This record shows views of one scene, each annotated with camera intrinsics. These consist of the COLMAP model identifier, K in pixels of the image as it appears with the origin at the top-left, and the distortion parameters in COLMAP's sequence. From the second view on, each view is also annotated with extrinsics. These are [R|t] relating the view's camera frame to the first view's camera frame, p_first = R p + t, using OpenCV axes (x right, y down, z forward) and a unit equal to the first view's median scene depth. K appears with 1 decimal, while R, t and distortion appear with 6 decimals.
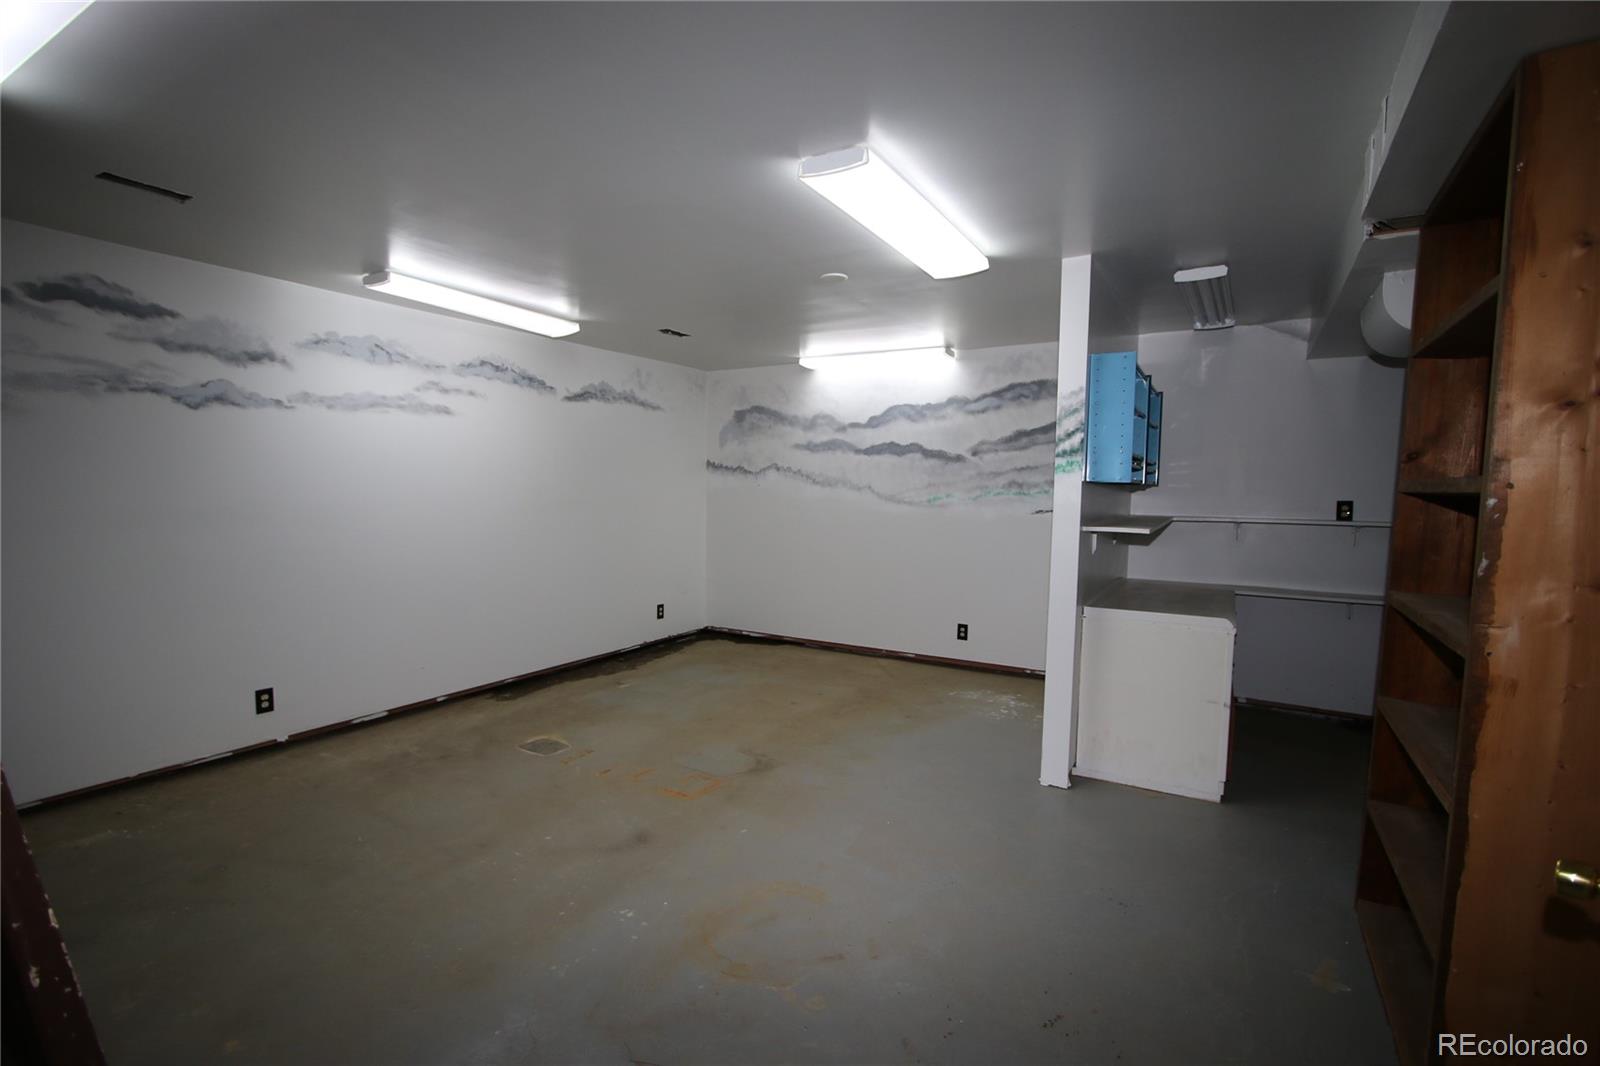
lens RADIAL K [[736.0, 0, 804.2], [0, 736.0, 536.9], [0, 0, 1]] dist [-0.017469, 0.002261]
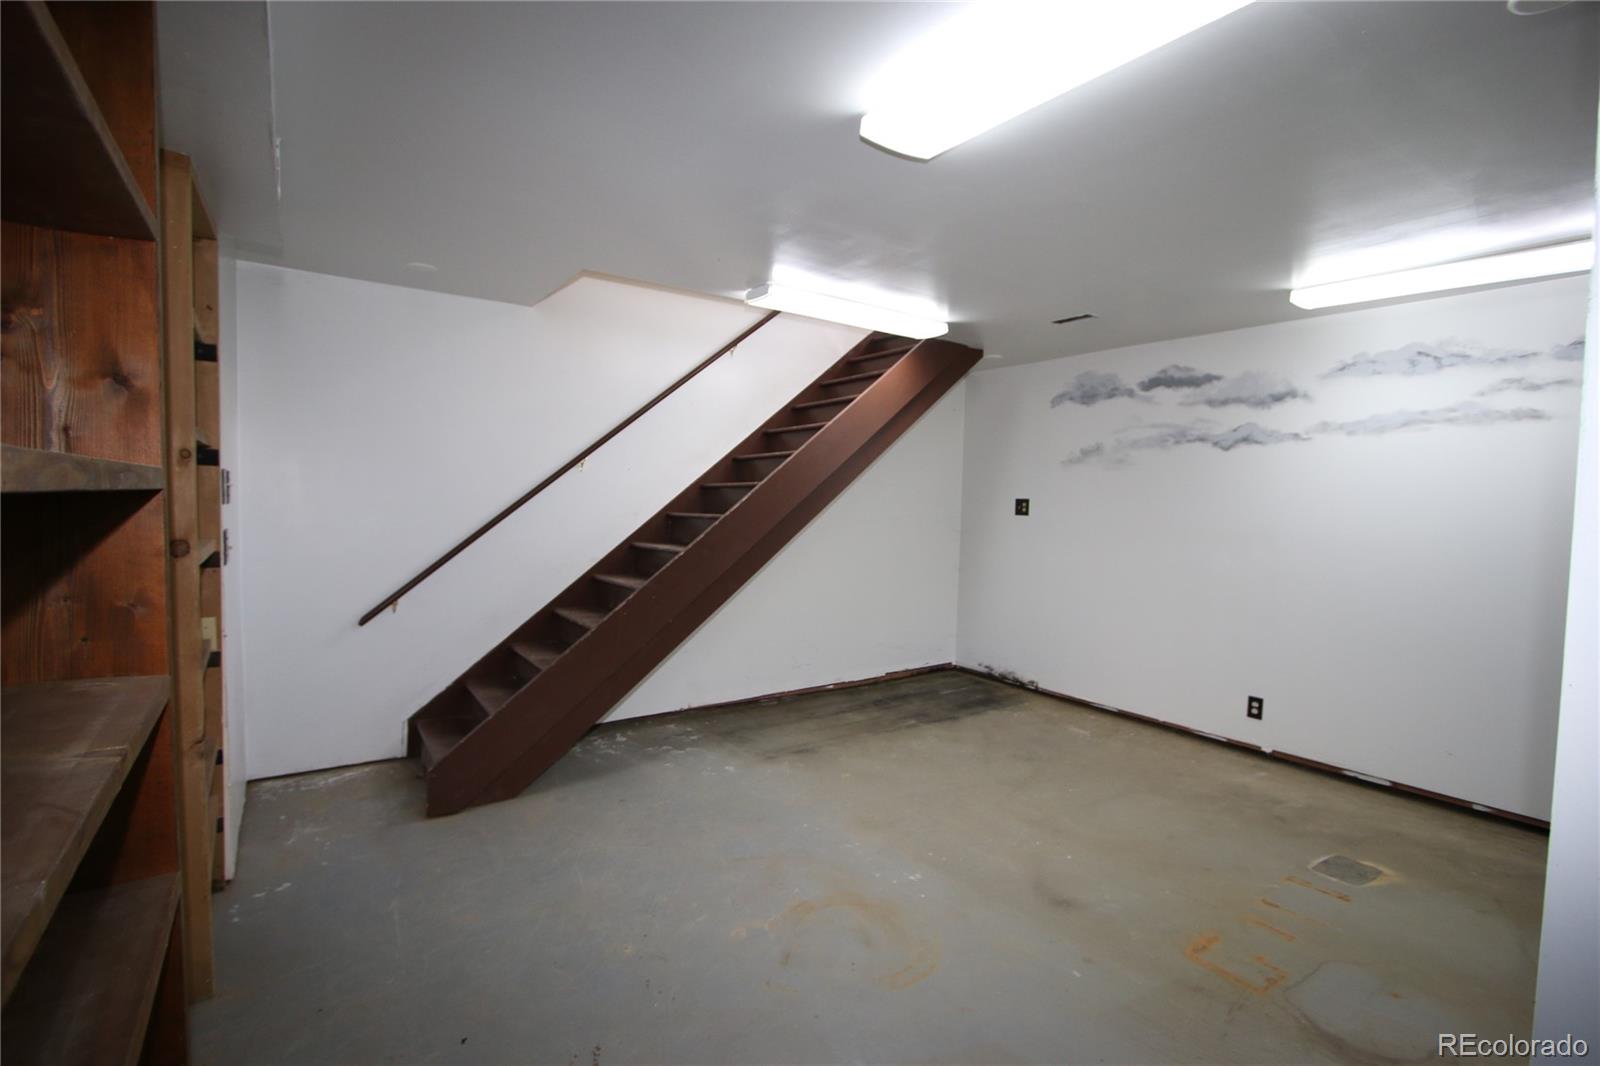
lens RADIAL K [[736.0, 0, 802.4], [0, 736.0, 534.2], [0, 0, 1]] dist [-0.017469, 0.002261]
pose [[-0.407949, 0.024673, -0.912671, 0.542527], [-0.090608, 0.993606, 0.067361, -0.048945], [0.908497, 0.110176, -0.403105, 0.792428]]
